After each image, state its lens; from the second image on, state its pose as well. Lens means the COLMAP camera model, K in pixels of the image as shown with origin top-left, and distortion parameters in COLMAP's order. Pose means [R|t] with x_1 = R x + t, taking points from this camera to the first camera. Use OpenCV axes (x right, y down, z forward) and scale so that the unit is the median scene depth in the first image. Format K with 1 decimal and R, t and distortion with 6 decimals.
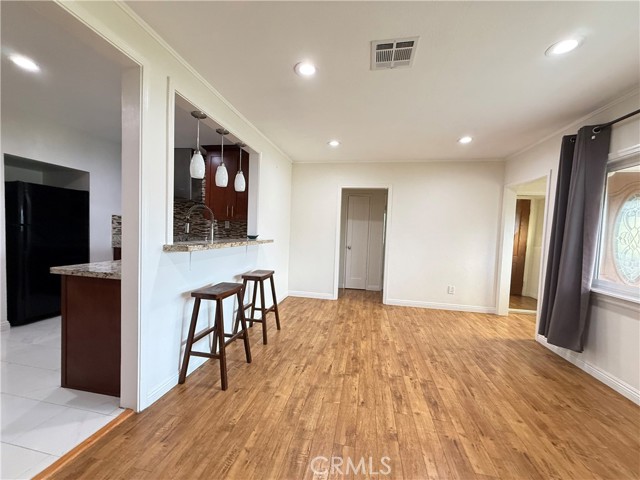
lens RADIAL K [[254.6, 0, 319.3], [0, 254.6, 241.5], [0, 0, 1]] dist [-0.000265, -0.000121]
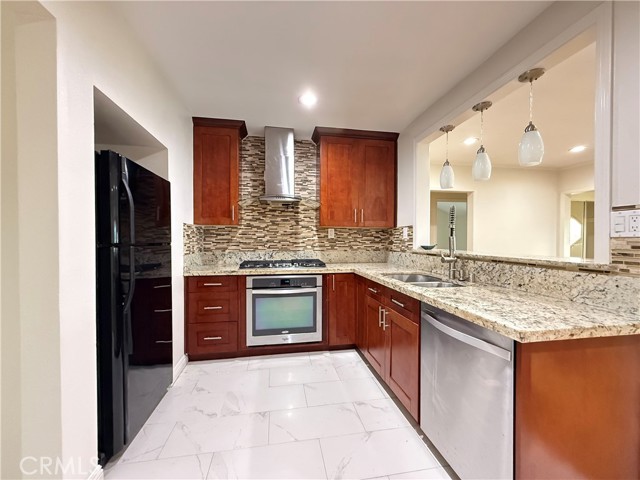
lens RADIAL K [[254.6, 0, 319.3], [0, 254.6, 241.5], [0, 0, 1]] dist [-0.000265, -0.000121]
pose [[0.934152, -0.041473, 0.354458, -1.104737], [0.050132, 0.998626, -0.015276, -0.052145], [-0.353338, 0.032040, 0.934947, 0.485382]]
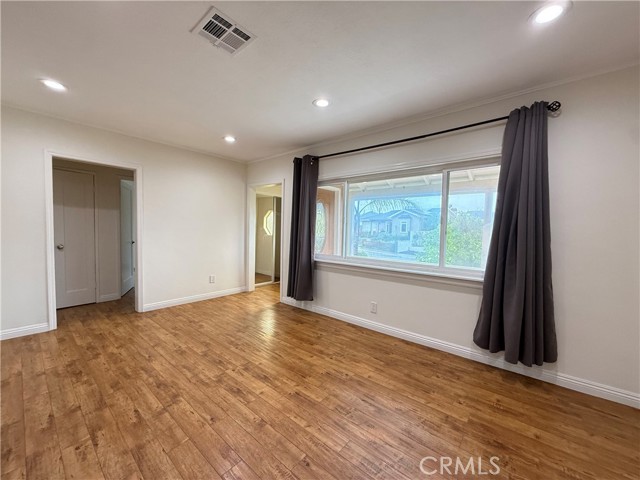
lens RADIAL K [[254.6, 0, 319.3], [0, 254.6, 241.5], [0, 0, 1]] dist [-0.000265, -0.000121]
pose [[0.492702, -0.069664, 0.867405, -0.266971], [0.033458, 0.997570, 0.061113, -0.020886], [-0.869554, -0.001089, 0.493836, 0.166187]]
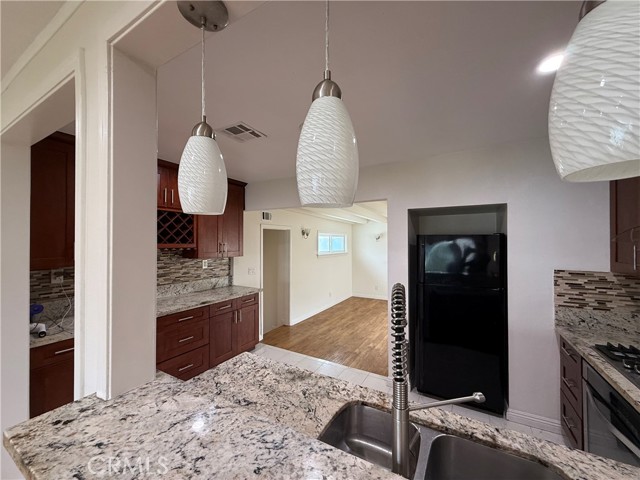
lens RADIAL K [[254.6, 0, 319.3], [0, 254.6, 241.5], [0, 0, 1]] dist [-0.000265, -0.000121]
pose [[-0.326650, -0.043820, -0.944129, -0.206348], [-0.051631, 0.998260, -0.028469, -0.186626], [0.943734, 0.039447, -0.328344, 1.064912]]
